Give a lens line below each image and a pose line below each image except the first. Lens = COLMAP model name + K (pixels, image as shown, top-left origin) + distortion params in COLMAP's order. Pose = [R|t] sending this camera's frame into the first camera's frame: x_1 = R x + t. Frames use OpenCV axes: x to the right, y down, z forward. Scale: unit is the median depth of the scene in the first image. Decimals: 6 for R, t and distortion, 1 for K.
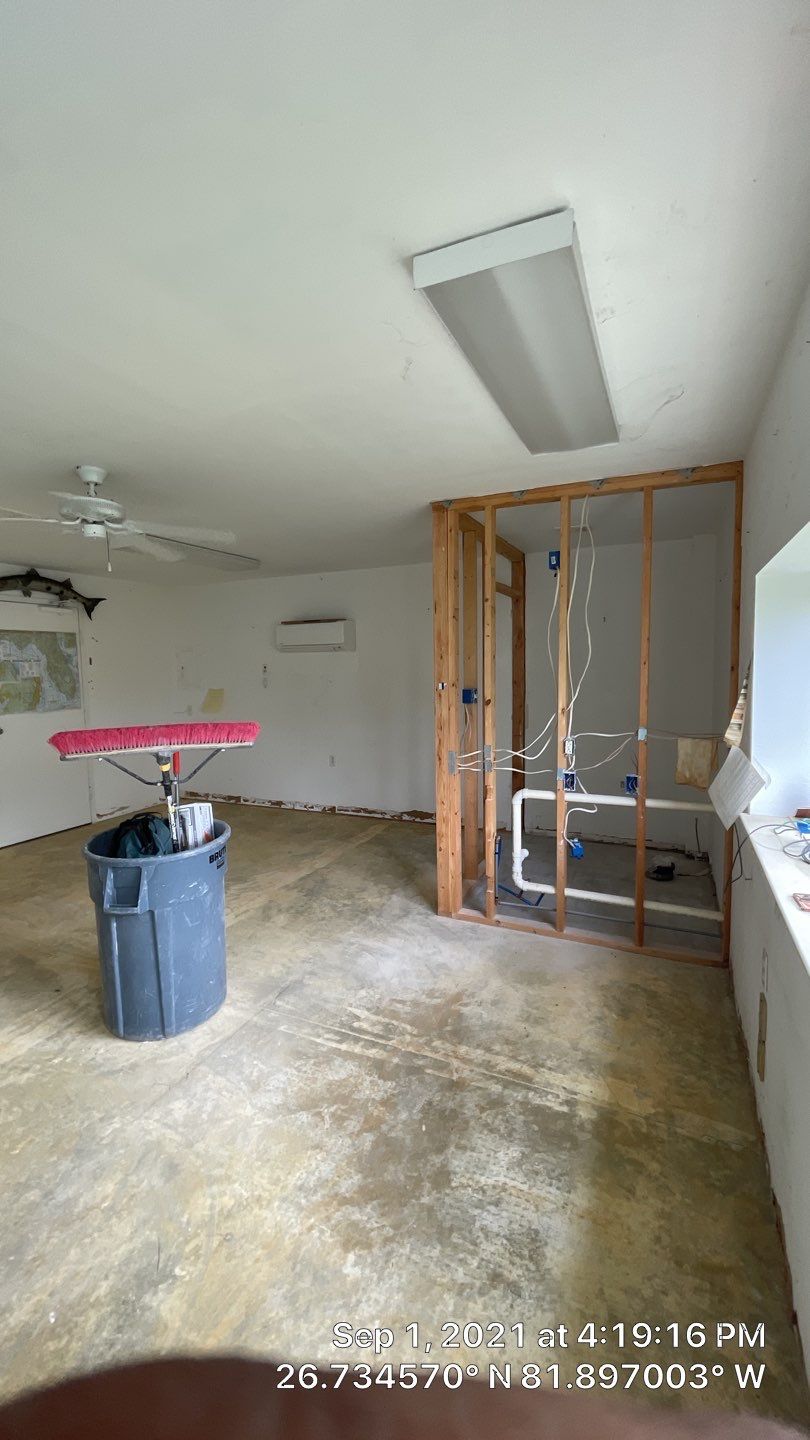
lens RADIAL K [[583.4, 0, 406.3], [0, 583.4, 714.3], [0, 0, 1]] dist [-0.005379, 0.000717]
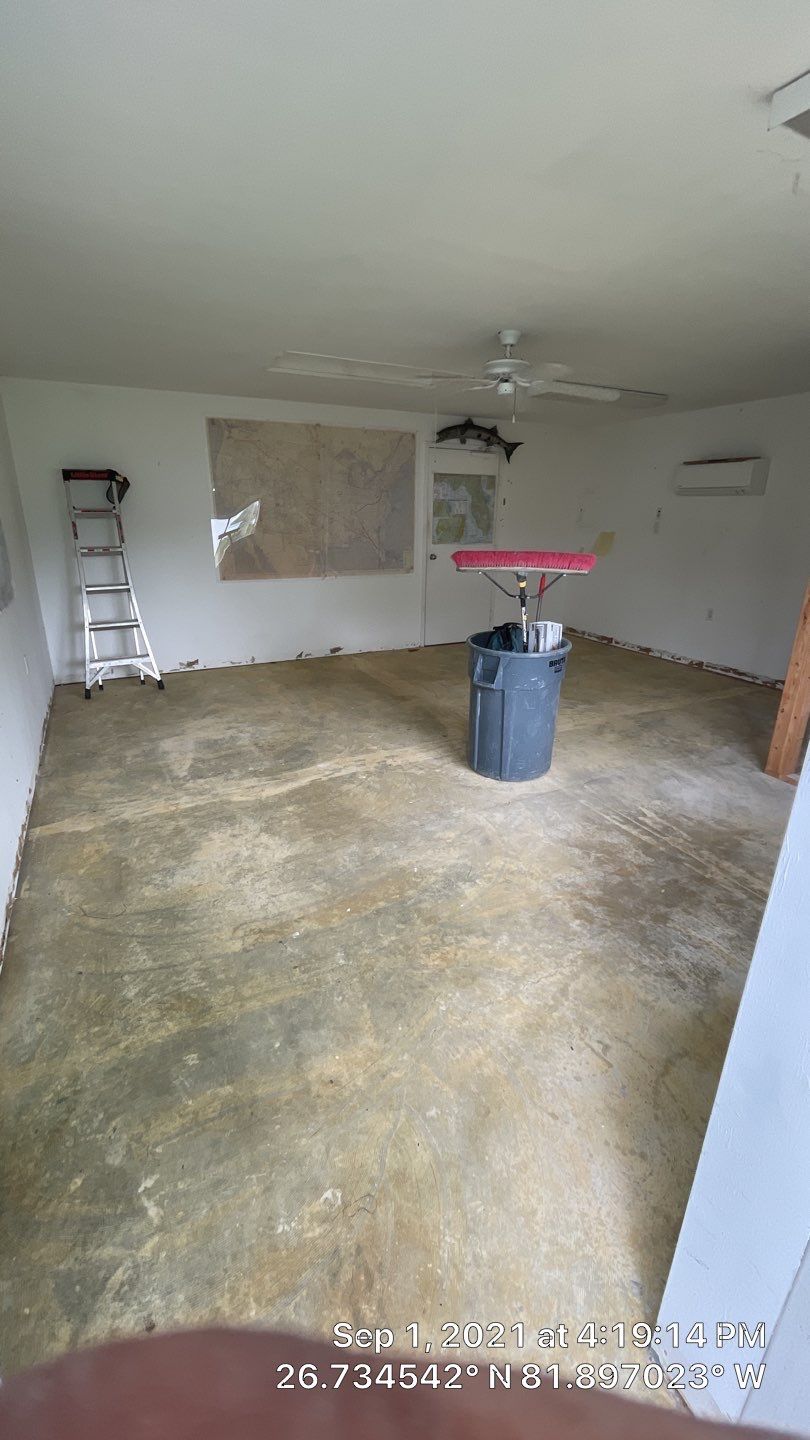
lens RADIAL K [[583.4, 0, 406.3], [0, 583.4, 714.3], [0, 0, 1]] dist [-0.005379, 0.000717]
pose [[0.781237, 0.231033, -0.579908, 0.184510], [-0.078336, 0.957930, 0.276103, 0.022576], [0.619300, -0.170274, 0.766468, -0.202378]]
